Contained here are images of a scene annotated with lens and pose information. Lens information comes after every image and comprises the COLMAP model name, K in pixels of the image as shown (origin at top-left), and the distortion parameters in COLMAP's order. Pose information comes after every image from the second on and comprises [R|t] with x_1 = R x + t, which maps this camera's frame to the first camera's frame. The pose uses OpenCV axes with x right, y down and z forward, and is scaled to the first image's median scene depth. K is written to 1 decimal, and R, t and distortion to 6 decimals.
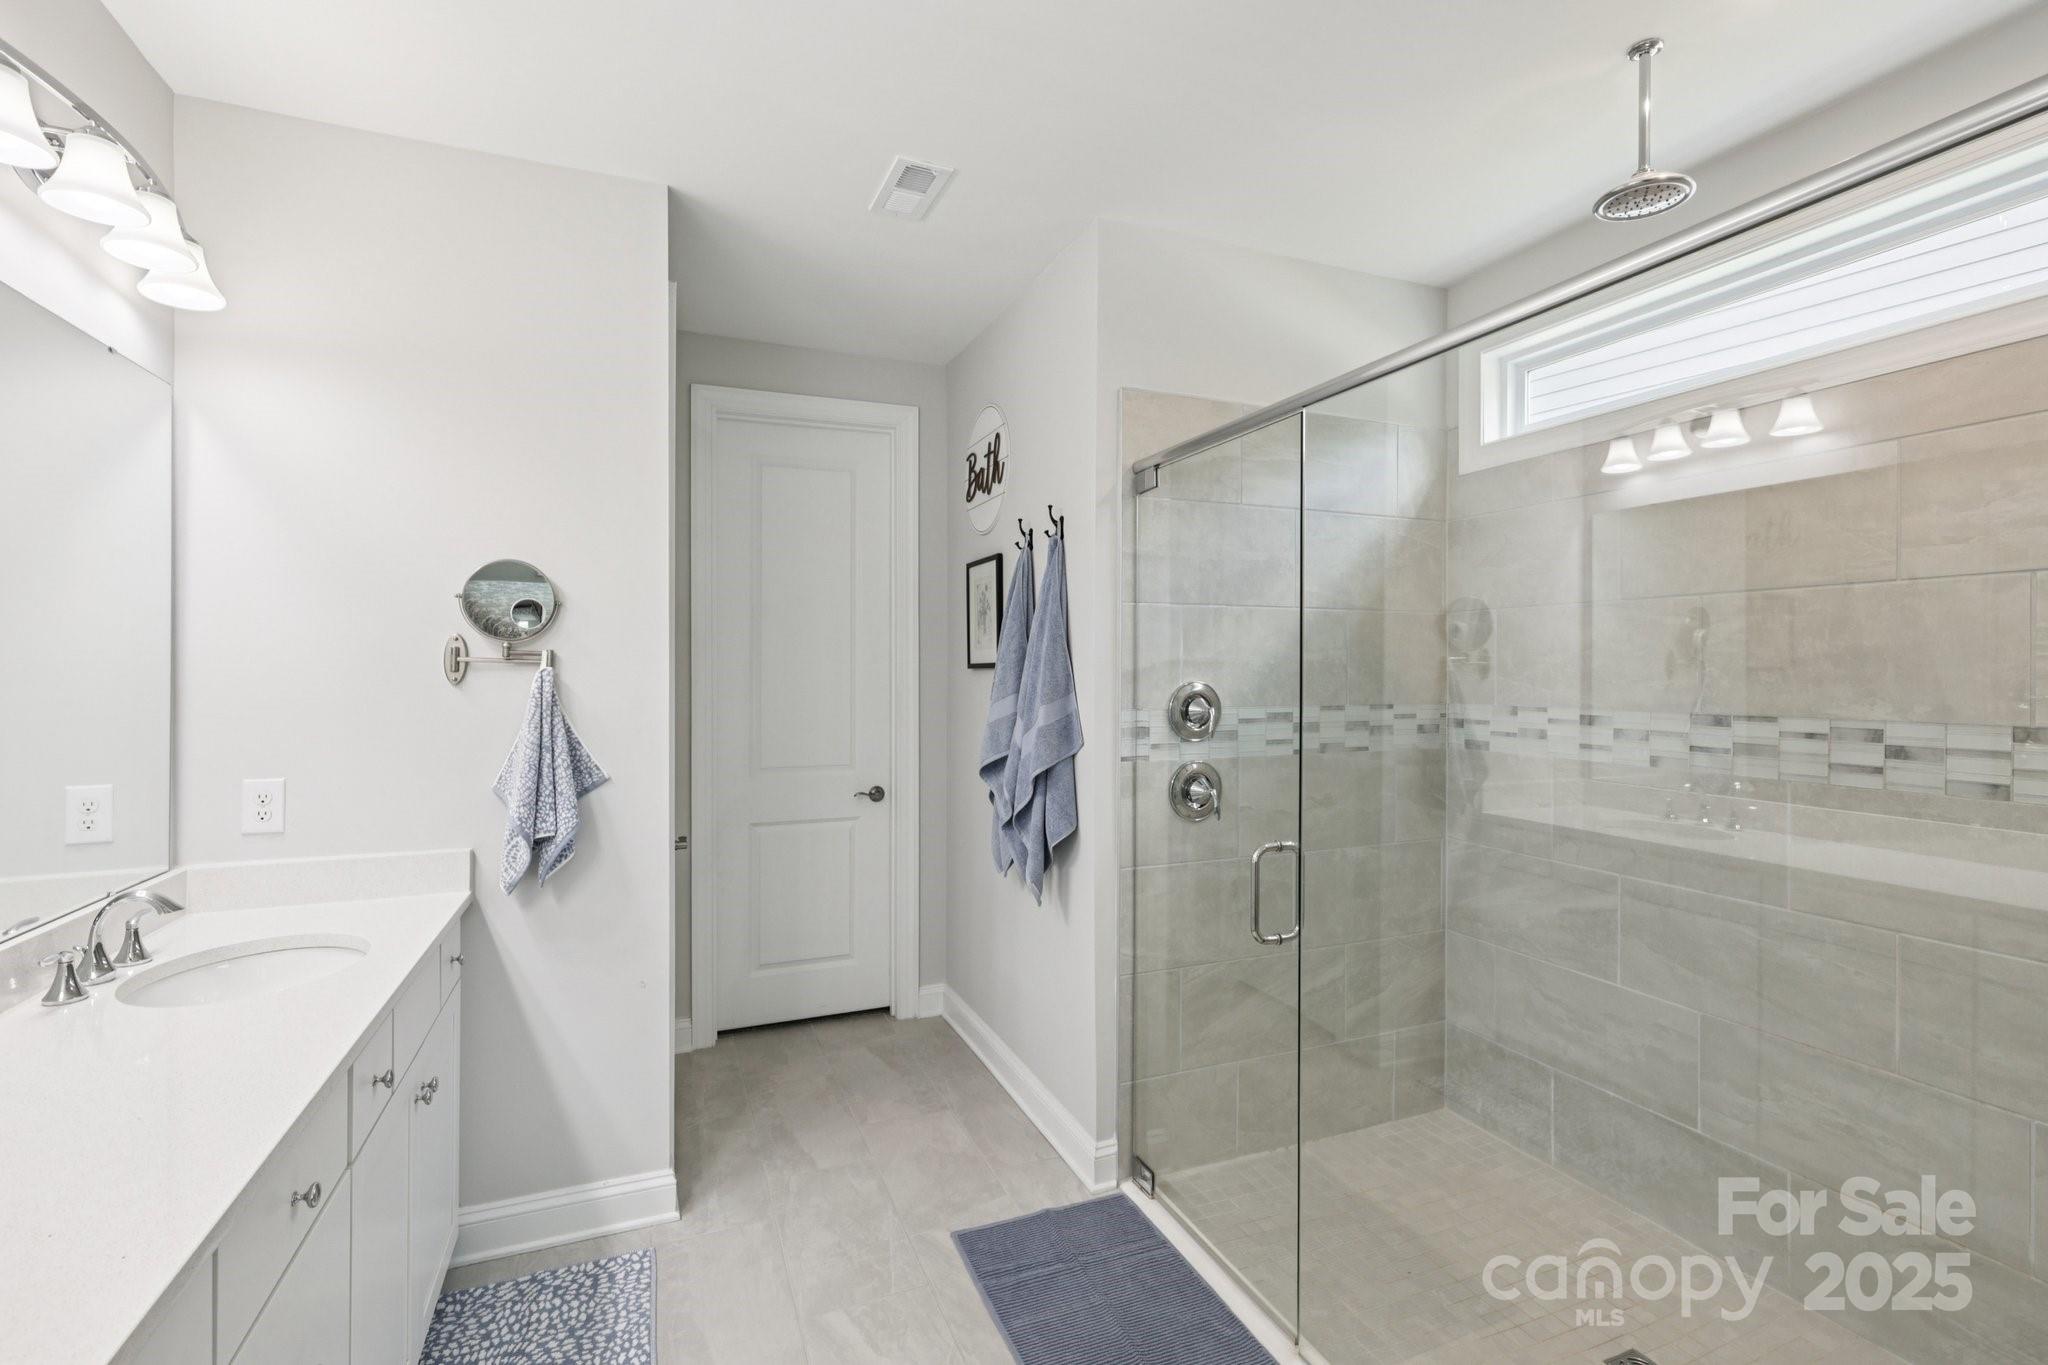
lens RADIAL K [[916.5, 0, 1028.3], [0, 916.5, 661.5], [0, 0, 1]] dist [-0.000266, -0.000404]
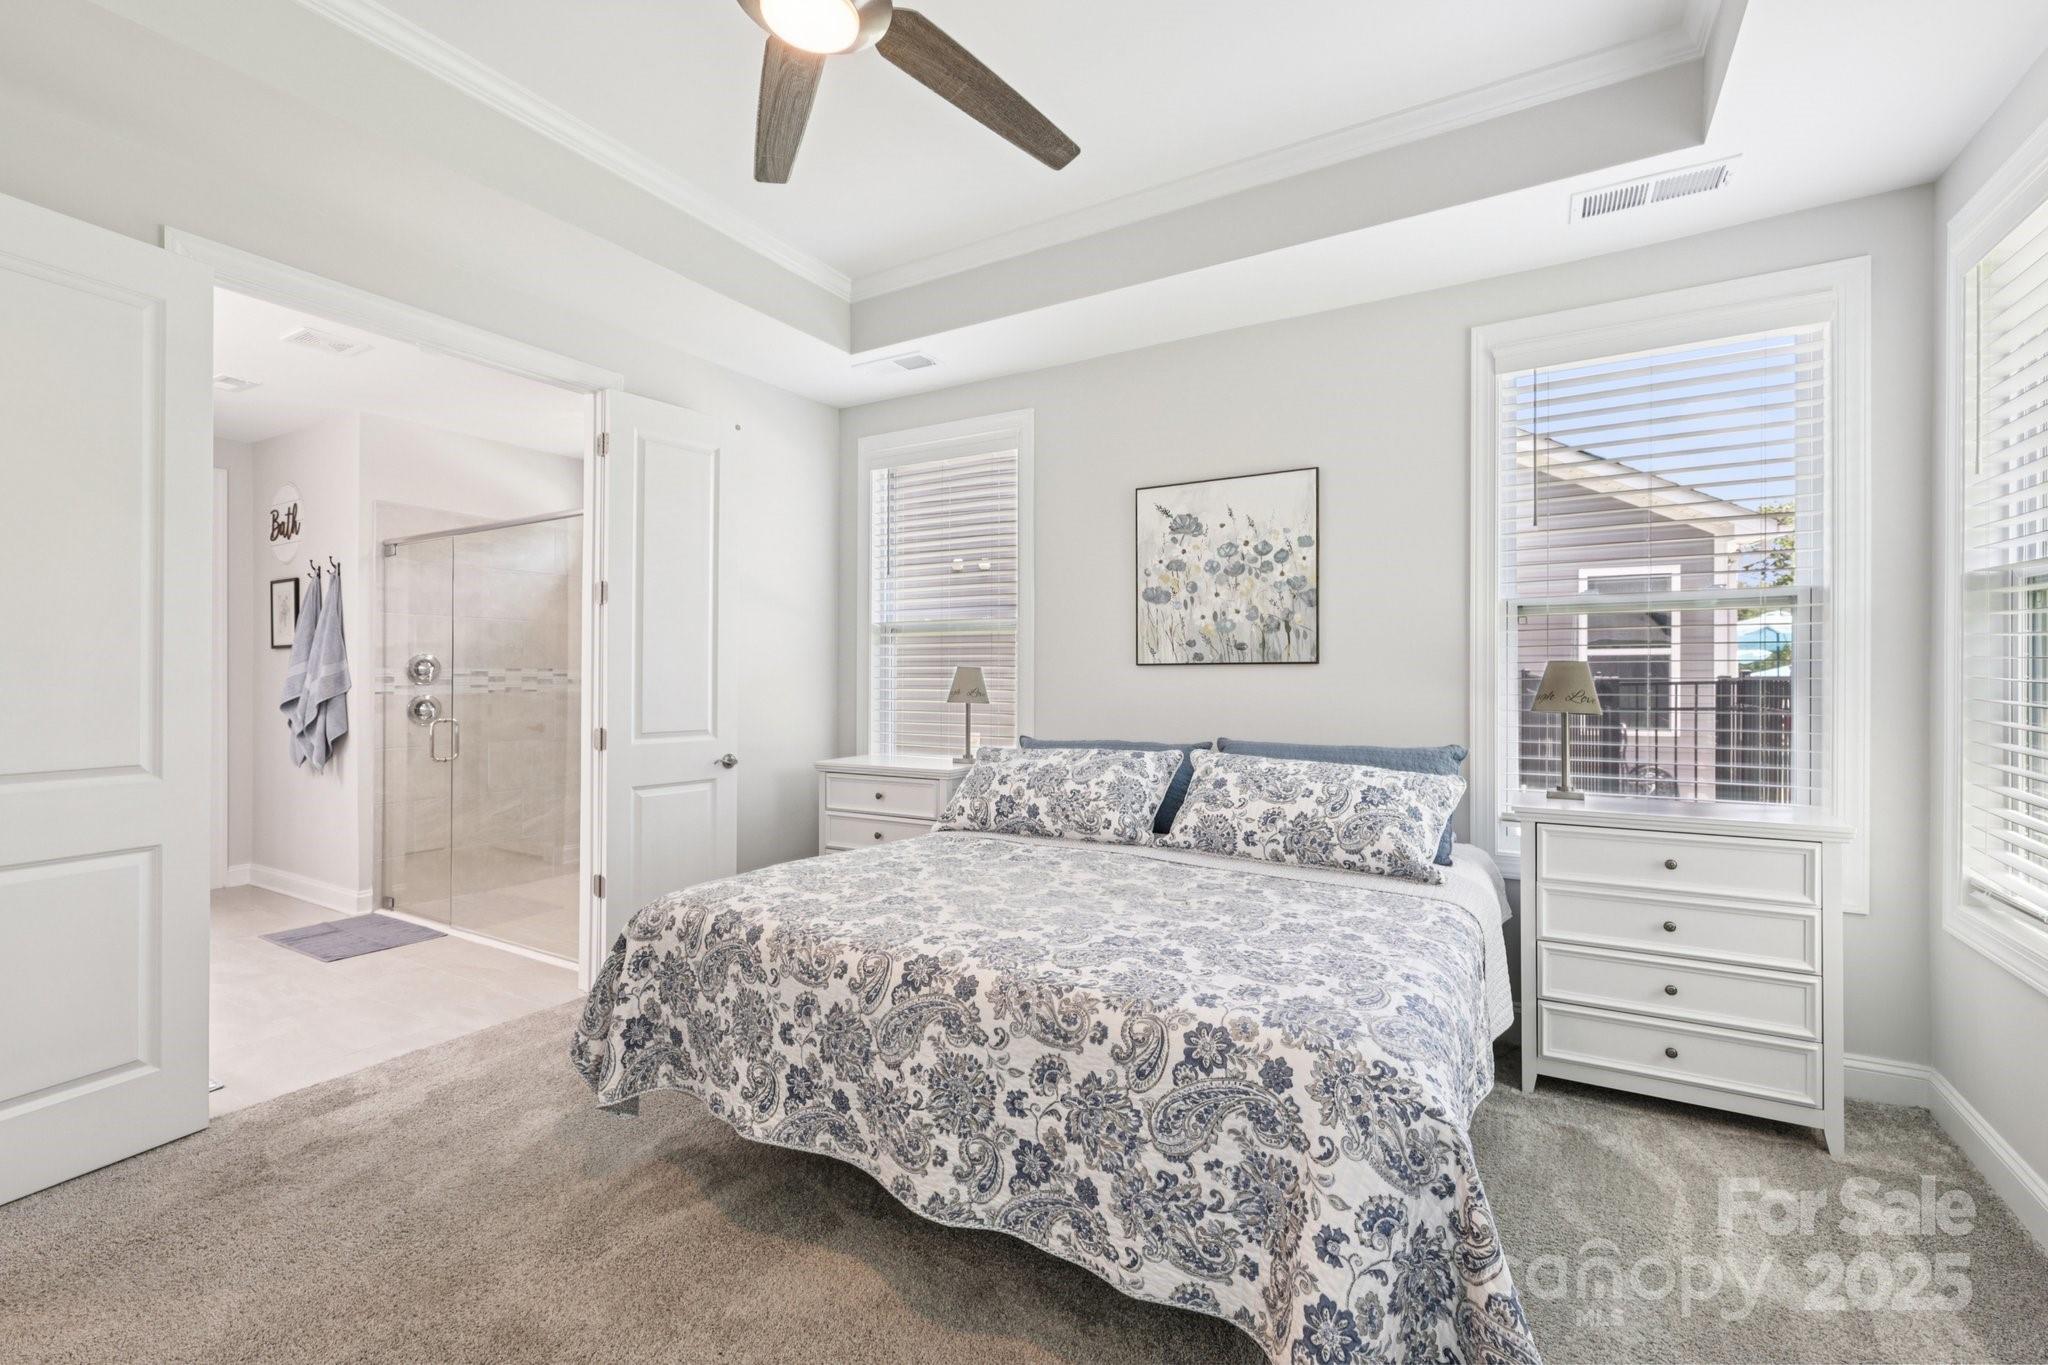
lens RADIAL K [[868.5, 0, 1024.0], [0, 868.5, 682.5], [0, 0, 1]] dist [0.002287, 0.000275]
pose [[0.801530, -0.000990, 0.597954, 0.101748], [-0.005578, 0.999943, 0.009132, 0.060052], [-0.597928, -0.010655, 0.801479, -1.295173]]
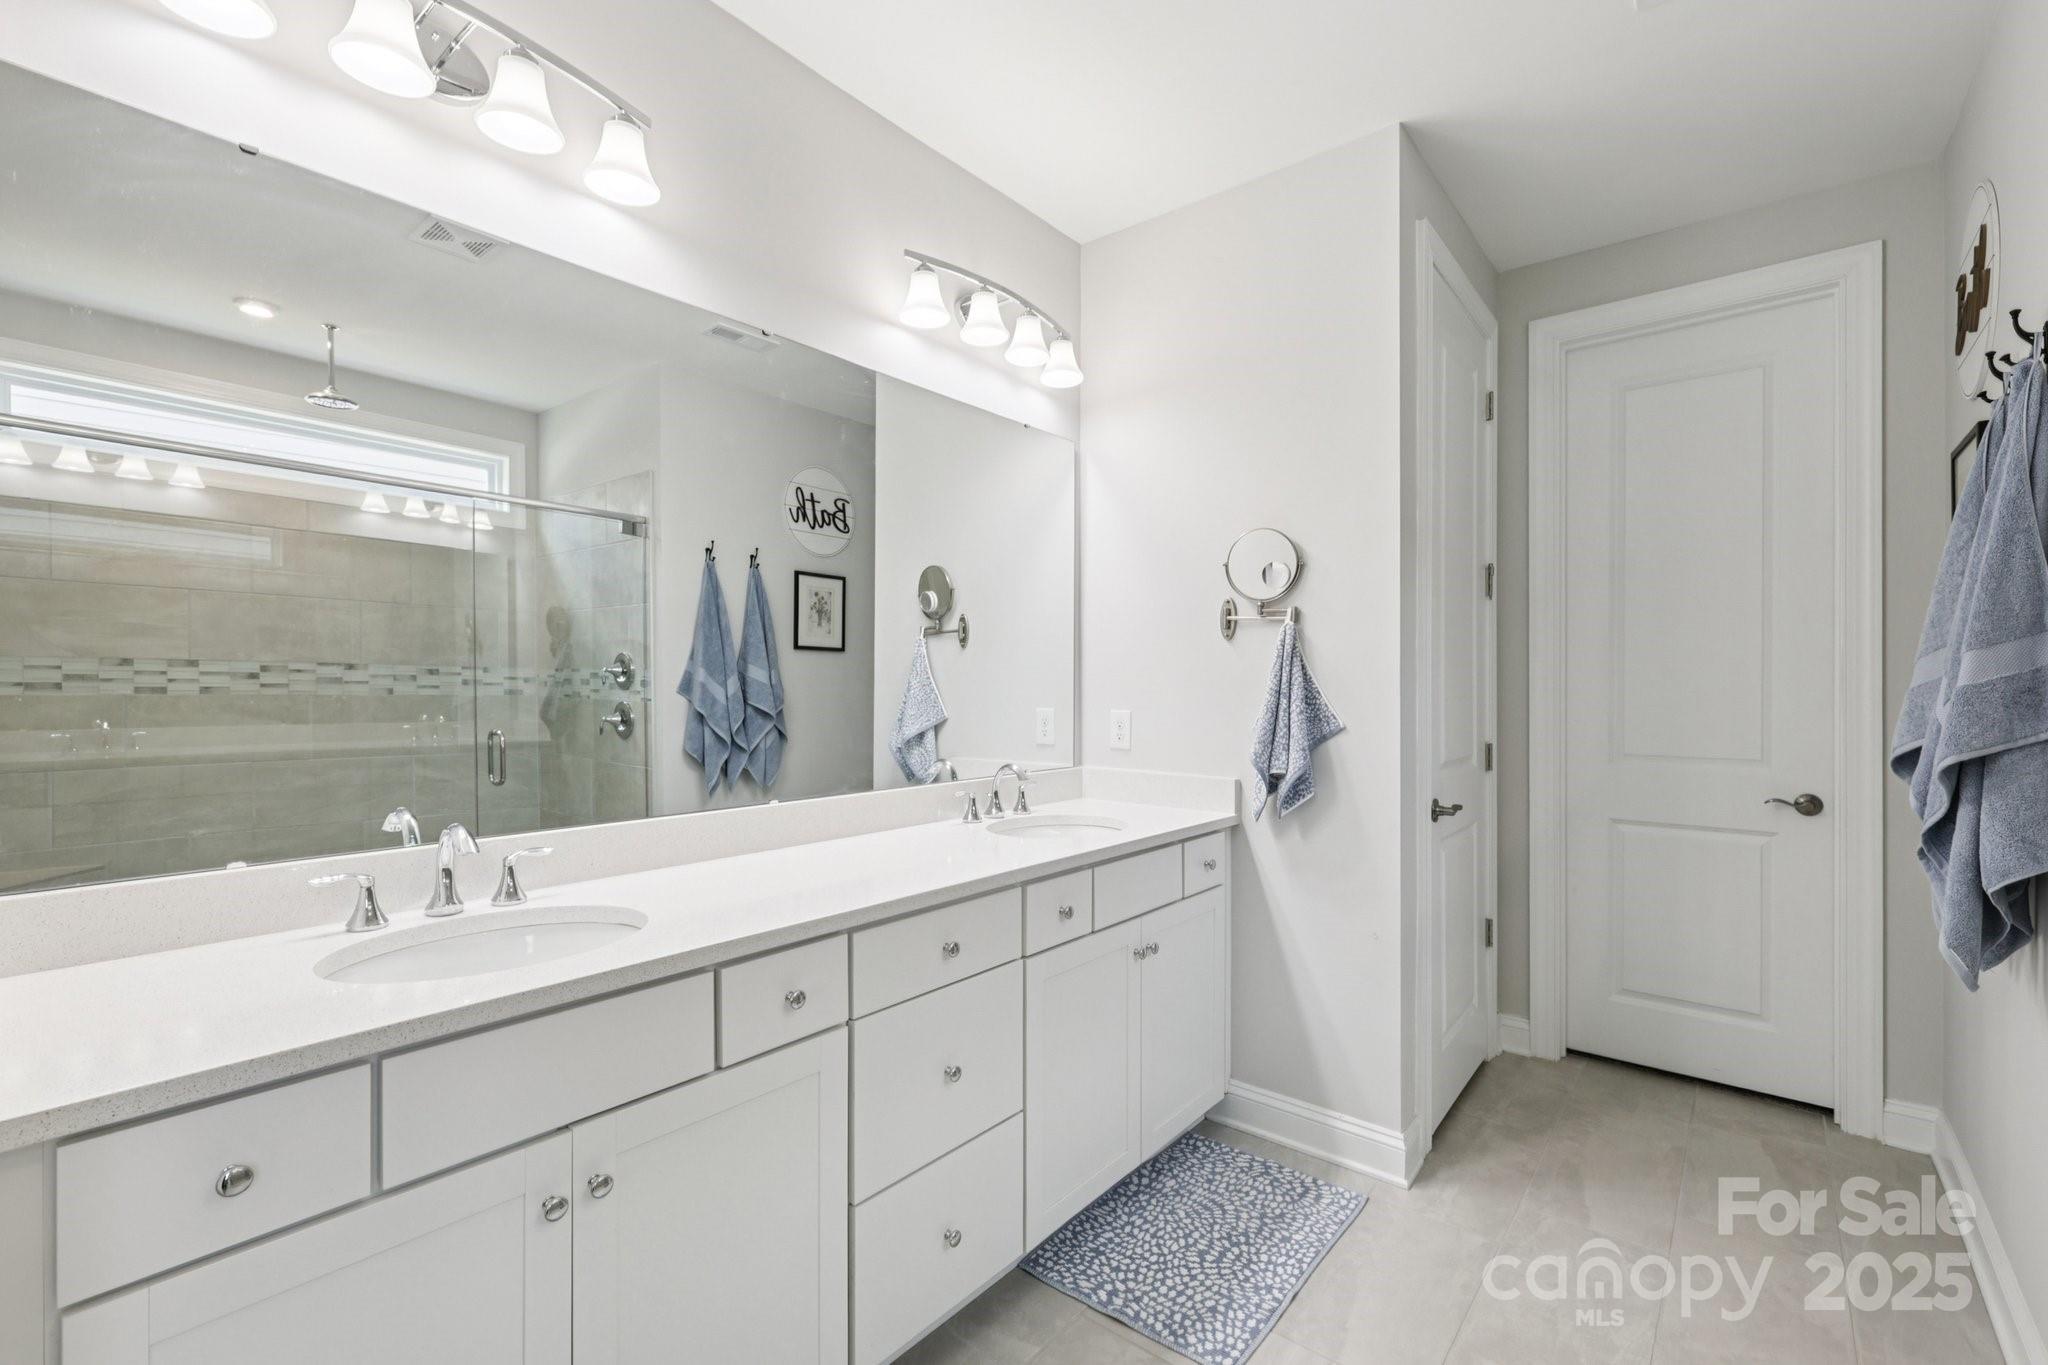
lens RADIAL K [[894.6, 0, 1024.0], [0, 894.6, 682.5], [0, 0, 1]] dist [0.001204, 0.000335]
pose [[0.467255, 0.003227, -0.884116, 0.252630], [0.001274, 0.999990, 0.004323, 0.067017], [0.884121, -0.003147, 0.467247, 0.194655]]
